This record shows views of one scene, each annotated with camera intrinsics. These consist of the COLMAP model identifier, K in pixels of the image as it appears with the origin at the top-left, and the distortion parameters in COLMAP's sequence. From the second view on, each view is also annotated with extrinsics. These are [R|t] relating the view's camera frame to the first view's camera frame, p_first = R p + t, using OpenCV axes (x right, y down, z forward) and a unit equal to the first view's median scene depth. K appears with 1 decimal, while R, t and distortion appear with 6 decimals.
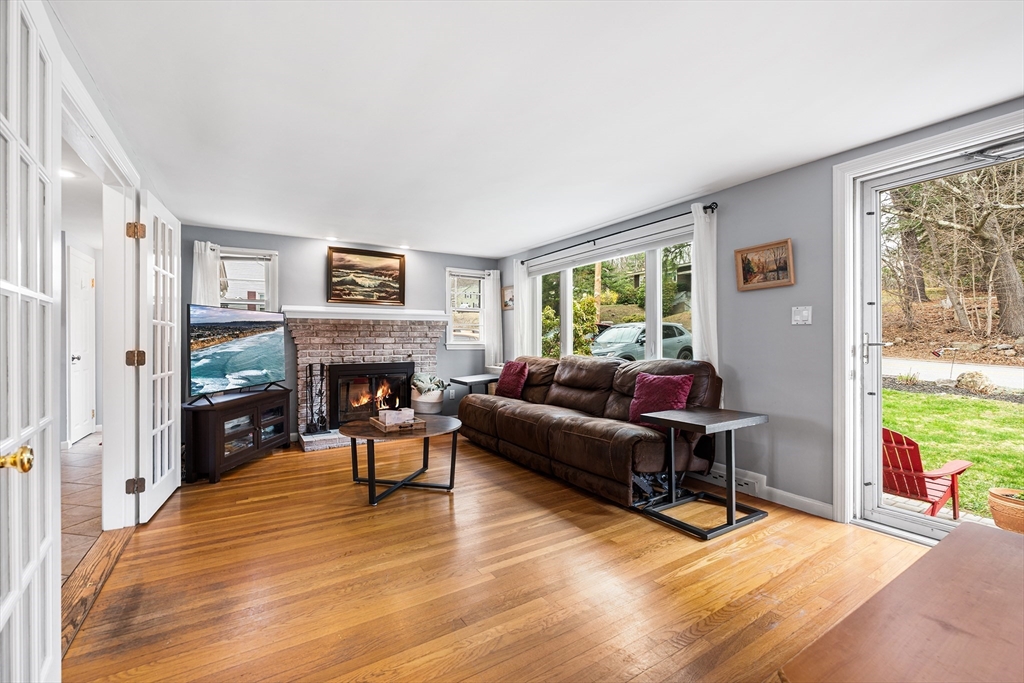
lens RADIAL K [[430.2, 0, 512.0], [0, 430.2, 341.5], [0, 0, 1]] dist [0.000781, 0.000099]
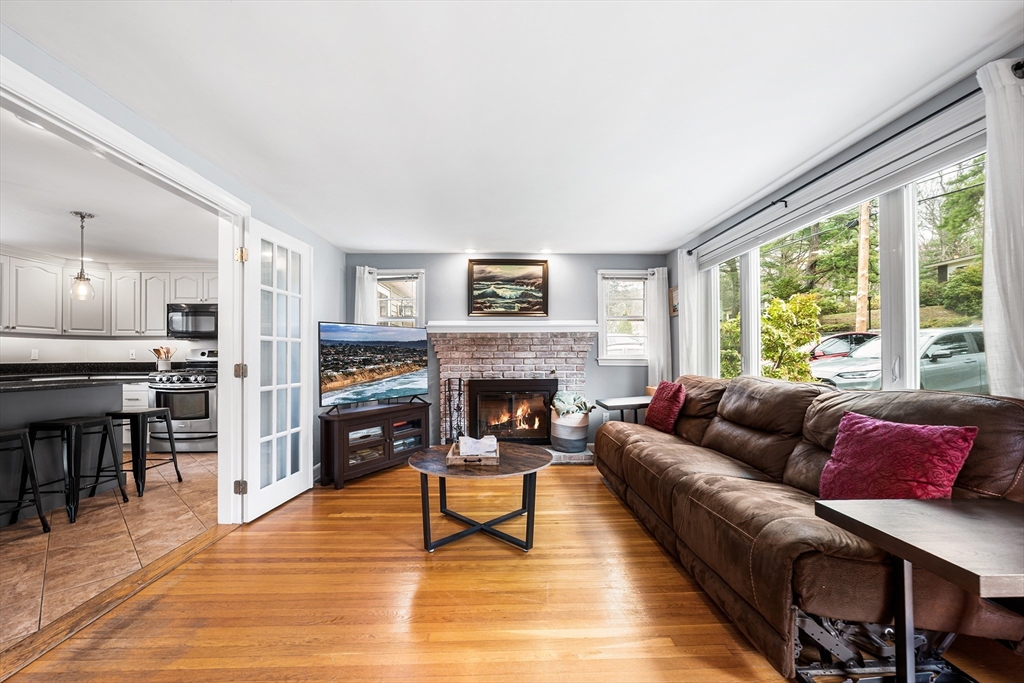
lens RADIAL K [[416.2, 0, 510.7], [0, 416.2, 351.6], [0, 0, 1]] dist [-0.001286, -0.000112]
pose [[0.863455, -0.005607, -0.504394, 0.132130], [-0.000079, 0.999937, -0.011251, 0.000808], [0.504426, 0.009755, 0.863400, 0.222732]]
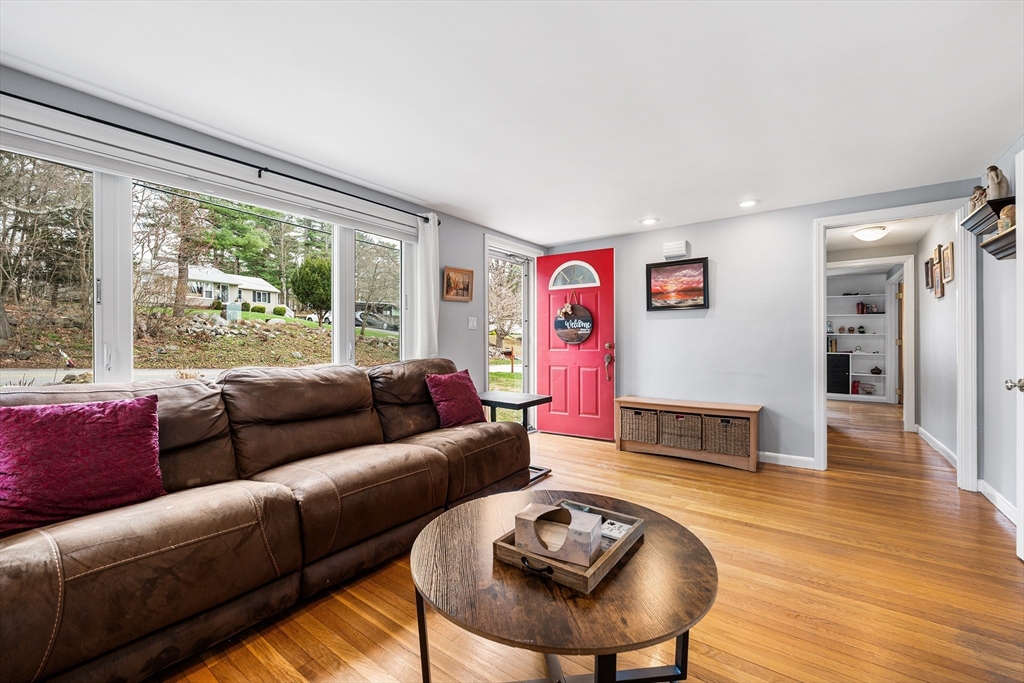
lens RADIAL K [[414.7, 0, 513.2], [0, 414.7, 341.7], [0, 0, 1]] dist [0.001459, 0.000063]
pose [[-0.364045, 0.004272, 0.931372, -0.405261], [0.008928, 0.999960, -0.001097, 0.003360], [-0.931339, 0.007916, -0.364068, 0.789028]]
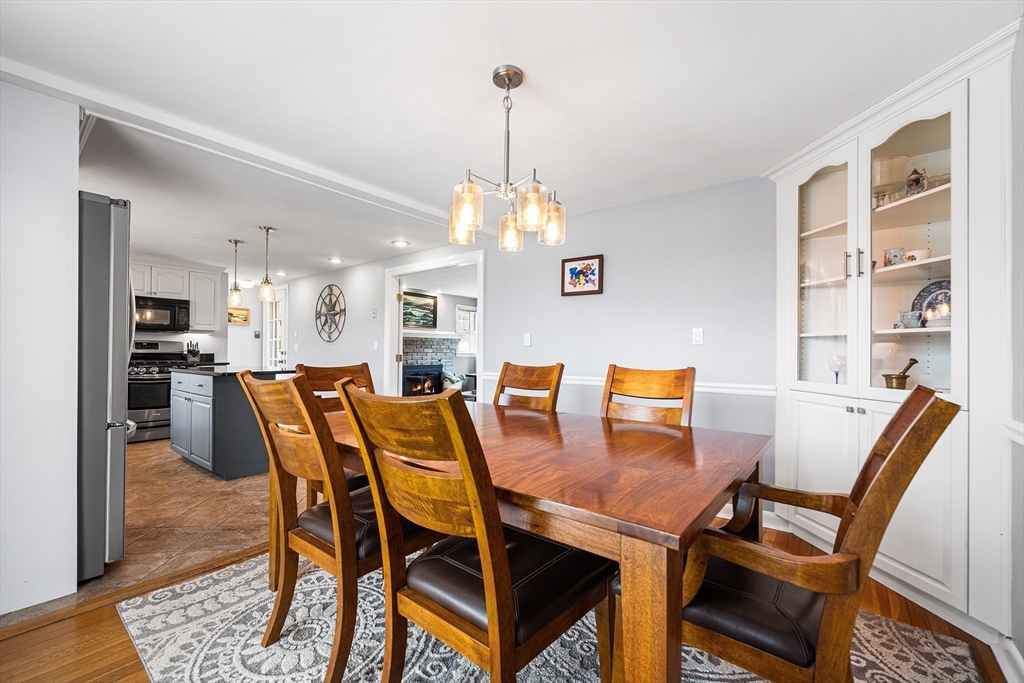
lens RADIAL K [[416.2, 0, 510.7], [0, 416.2, 351.6], [0, 0, 1]] dist [-0.001286, -0.000112]
pose [[0.944338, 0.010490, 0.328808, -0.531111], [-0.009816, 0.999945, -0.003709, 0.004284], [-0.328829, 0.000275, 0.944389, -0.570737]]
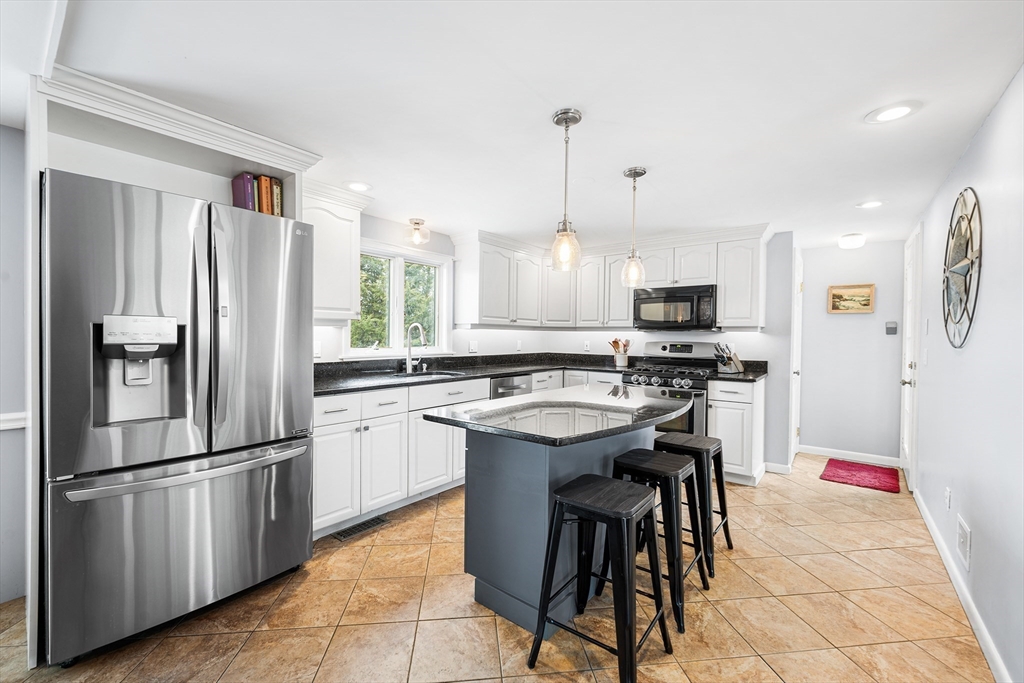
lens RADIAL K [[414.7, 0, 513.2], [0, 414.7, 341.7], [0, 0, 1]] dist [0.001459, 0.000063]
pose [[0.334103, 0.023692, -0.942239, -0.371623], [-0.014975, 0.999691, 0.019827, -0.031618], [0.942418, 0.007486, 0.334355, 0.149172]]
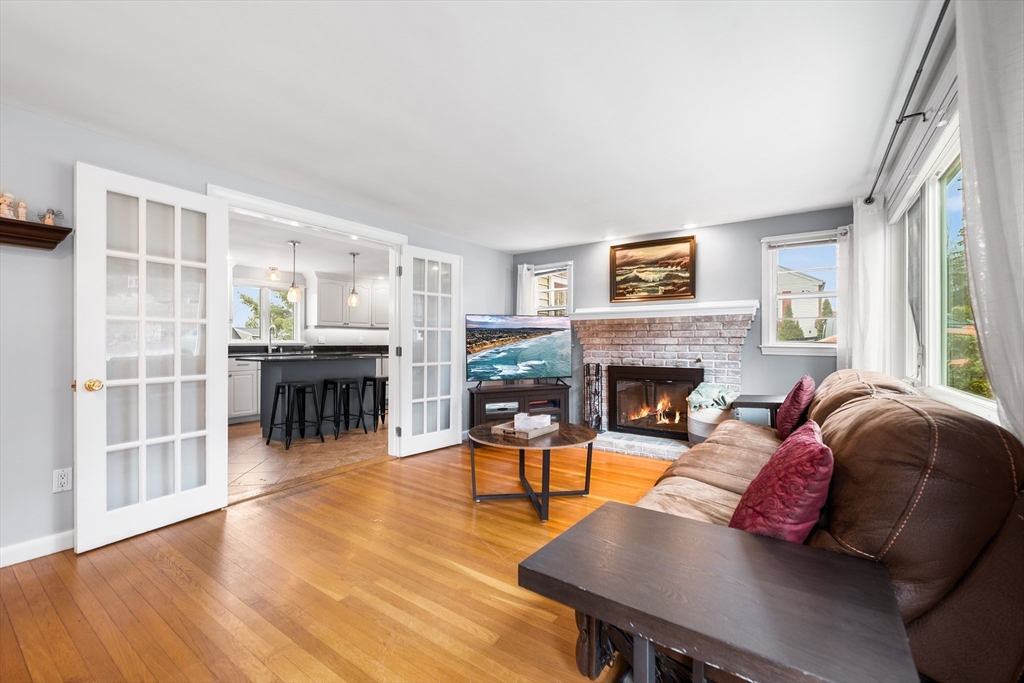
lens RADIAL K [[423.4, 0, 512.0], [0, 423.4, 341.5], [0, 0, 1]] dist [-0.002207, -0.000167]
pose [[0.386853, 0.002190, -0.922139, 0.377493], [-0.004912, 0.999988, 0.000315, -0.000474], [0.922128, 0.004407, 0.386859, 0.404043]]
